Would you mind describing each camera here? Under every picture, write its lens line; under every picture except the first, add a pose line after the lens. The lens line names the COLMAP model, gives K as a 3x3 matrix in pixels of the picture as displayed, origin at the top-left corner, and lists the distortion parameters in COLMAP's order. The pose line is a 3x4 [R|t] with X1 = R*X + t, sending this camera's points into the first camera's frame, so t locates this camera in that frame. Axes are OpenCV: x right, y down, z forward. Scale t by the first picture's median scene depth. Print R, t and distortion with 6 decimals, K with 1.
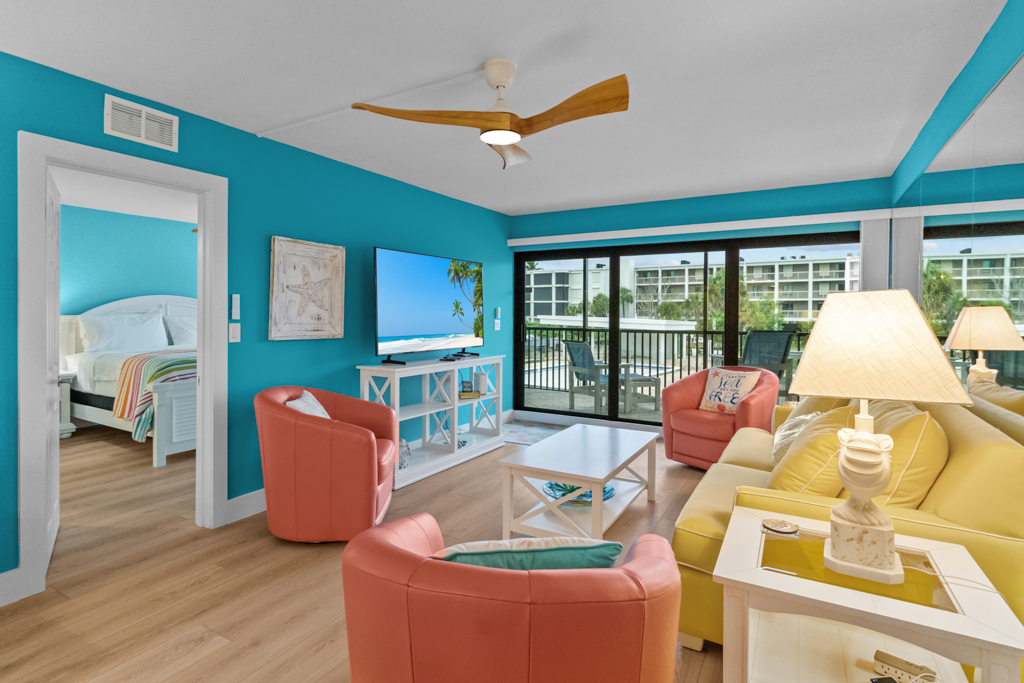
lens RADIAL K [[510.8, 0, 505.0], [0, 510.8, 321.3], [0, 0, 1]] dist [-0.003748, -0.000077]
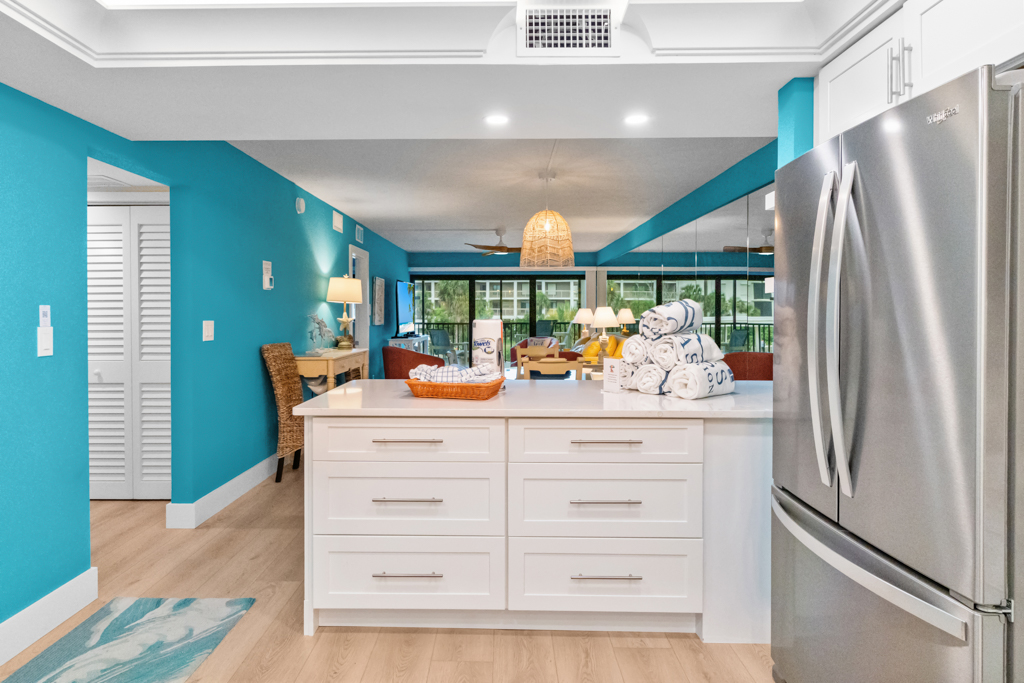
lens RADIAL K [[572.9, 0, 508.4], [0, 572.9, 319.8], [0, 0, 1]] dist [0.002500, 0.000109]
pose [[0.859896, -0.012611, 0.510313, -0.894321], [0.013888, 0.999903, 0.001309, 0.014861], [-0.510280, 0.005961, 0.859988, -1.010319]]
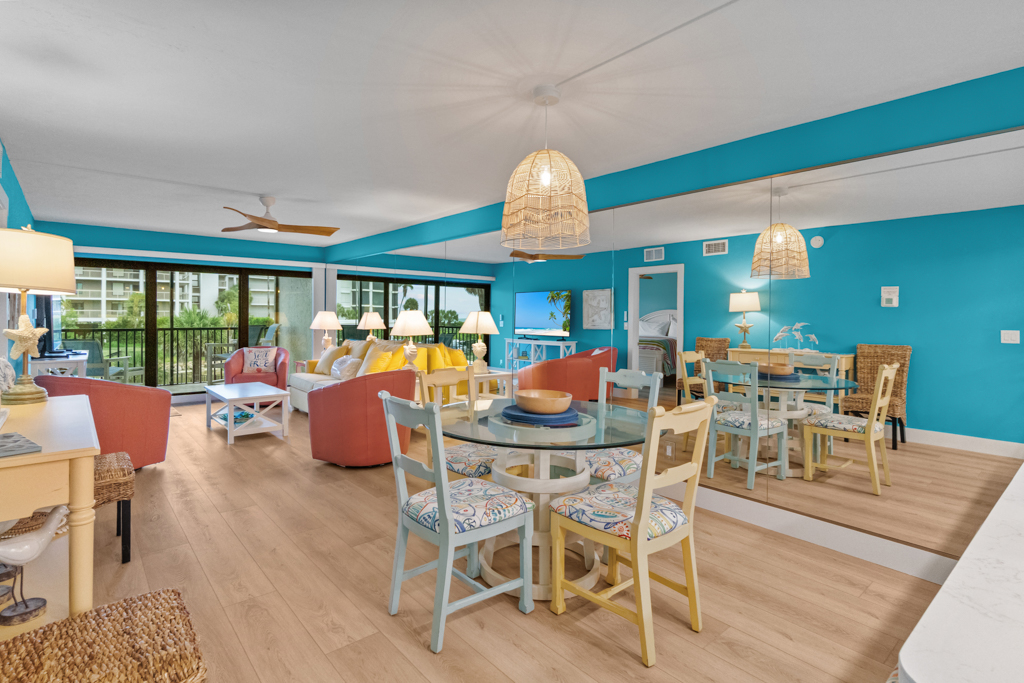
lens RADIAL K [[496.2, 0, 487.8], [0, 496.2, 321.3], [0, 0, 1]] dist [-0.003002, -0.000226]
pose [[0.343042, -0.010469, 0.939262, -0.843503], [0.009636, 0.999924, 0.007625, 0.001935], [-0.939271, 0.006435, 0.343117, -0.277126]]
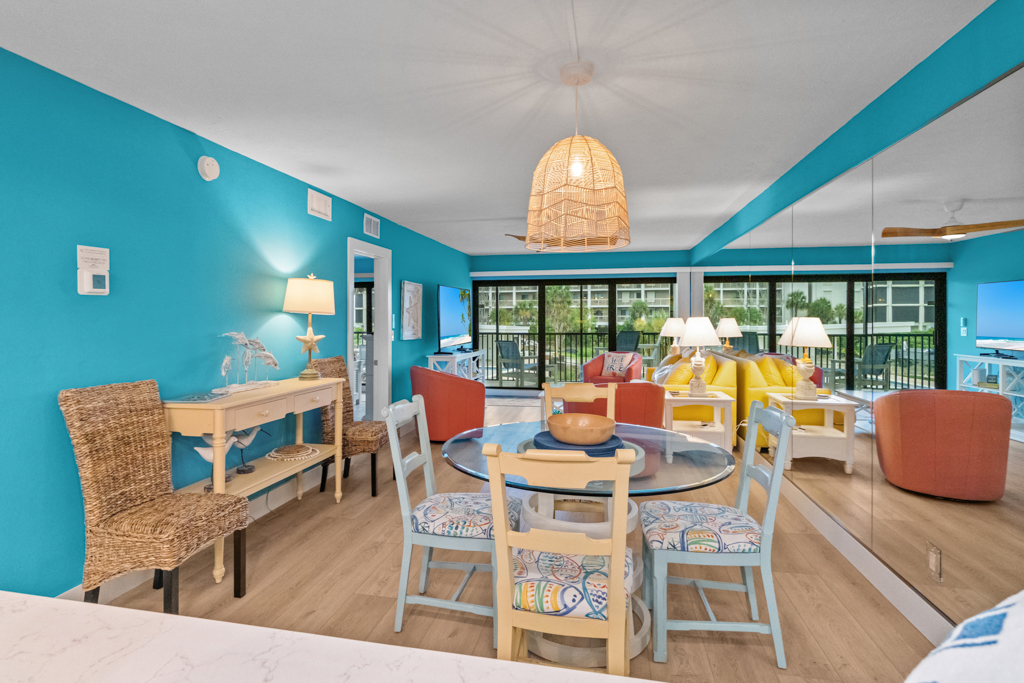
lens RADIAL K [[519.1, 0, 509.8], [0, 519.1, 319.5], [0, 0, 1]] dist [-0.009223, -0.000504]
pose [[0.941611, -0.008050, 0.336607, -0.528126], [0.013392, 0.999818, -0.013551, -0.002766], [-0.336437, 0.017268, 0.941548, -0.595014]]
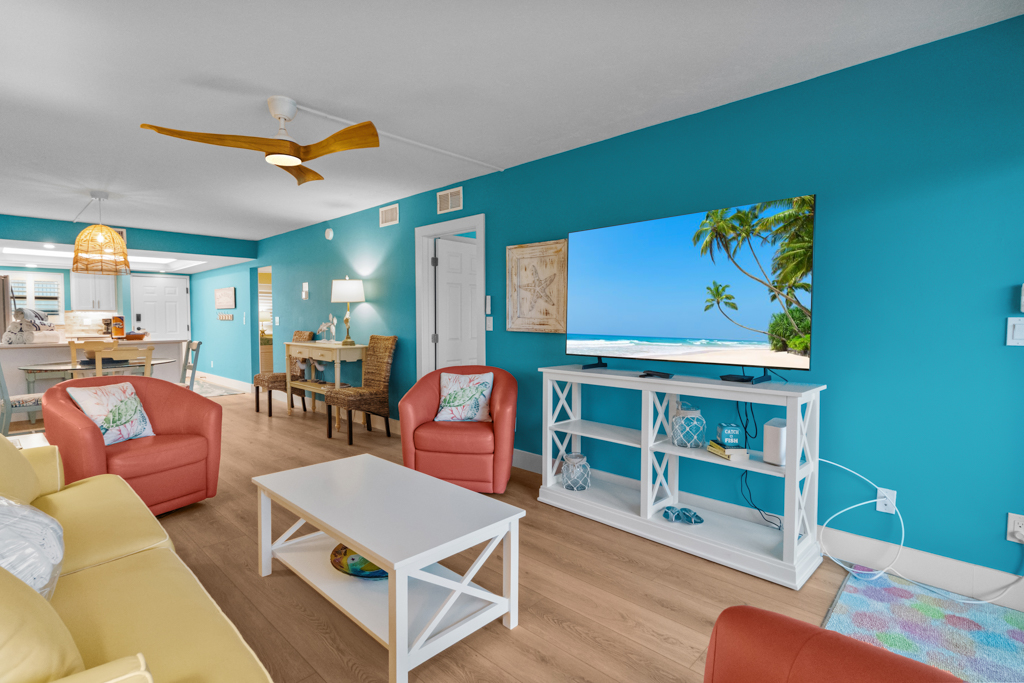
lens RADIAL K [[490.5, 0, 512.0], [0, 490.5, 341.5], [0, 0, 1]] dist [-0.001128, -0.000052]
pose [[-0.223363, 0.049686, -0.973468, 0.530374], [-0.013349, 0.998450, 0.054024, -0.001014], [0.974644, 0.025061, -0.222354, 0.952042]]
